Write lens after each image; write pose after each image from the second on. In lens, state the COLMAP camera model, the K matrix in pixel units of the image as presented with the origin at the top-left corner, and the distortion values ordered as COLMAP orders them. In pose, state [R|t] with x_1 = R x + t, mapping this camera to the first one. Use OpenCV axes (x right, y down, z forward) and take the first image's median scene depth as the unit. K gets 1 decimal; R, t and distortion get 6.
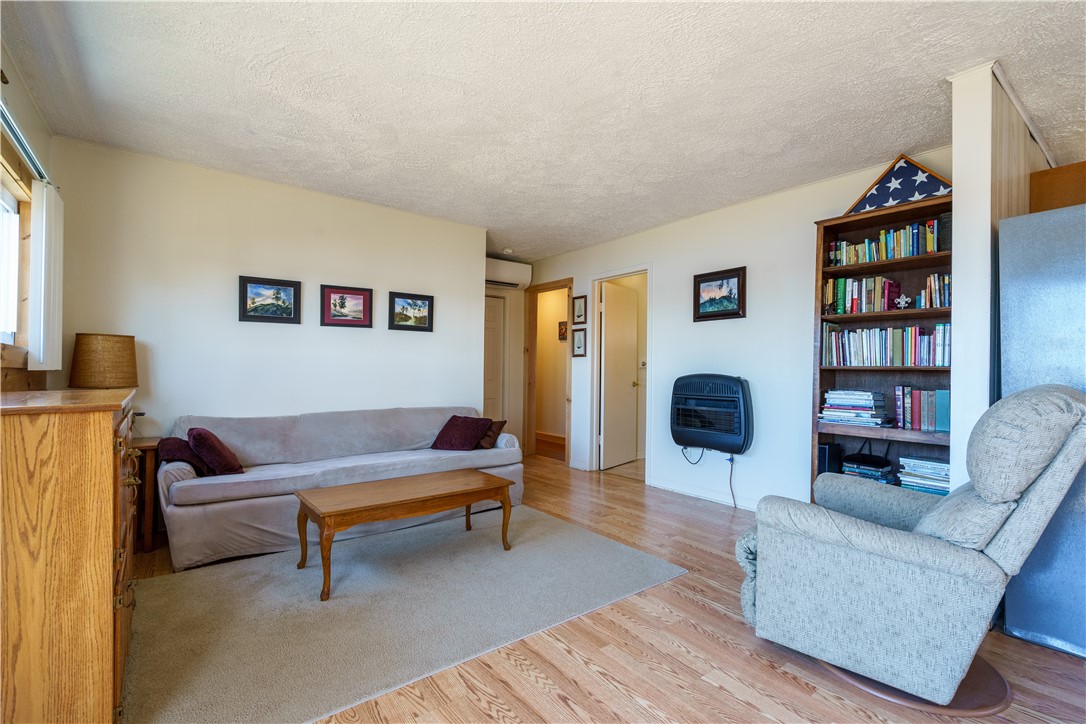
lens RADIAL K [[490.0, 0, 545.0], [0, 490.0, 365.9], [0, 0, 1]] dist [-0.002226, -0.000305]
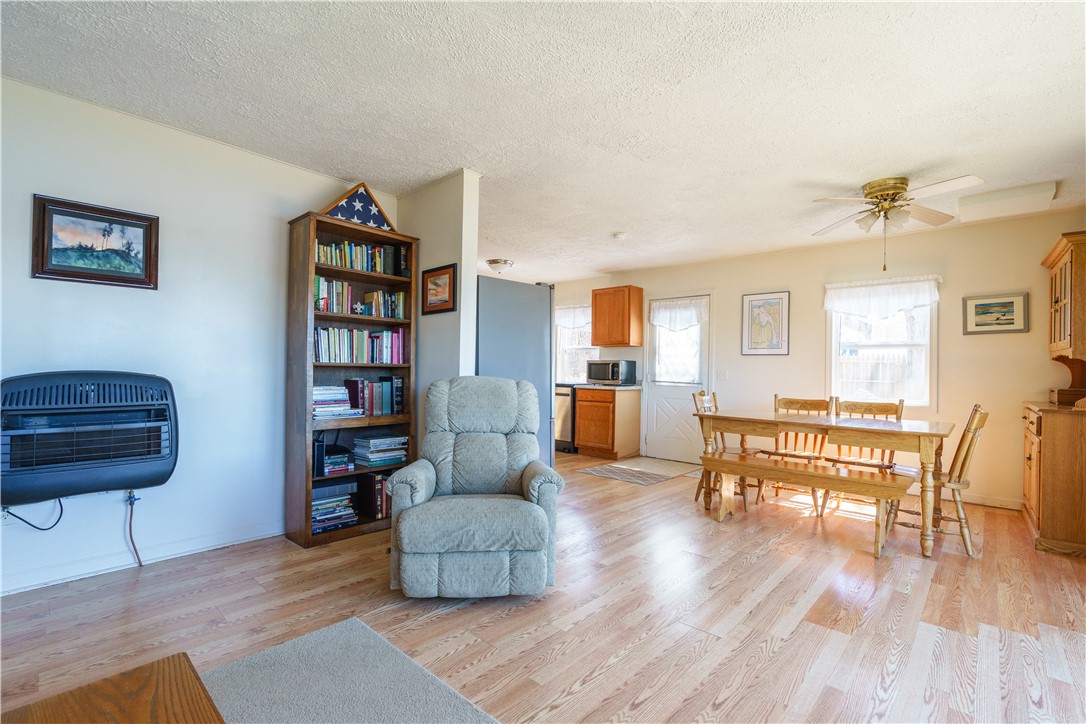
lens RADIAL K [[490.0, 0, 544.9], [0, 490.0, 367.1], [0, 0, 1]] dist [-0.002226, -0.000305]
pose [[-0.172578, -0.008506, 0.984959, -0.494210], [-0.022198, 0.999742, 0.004744, -0.005342], [-0.984746, -0.021046, -0.172722, 0.746238]]
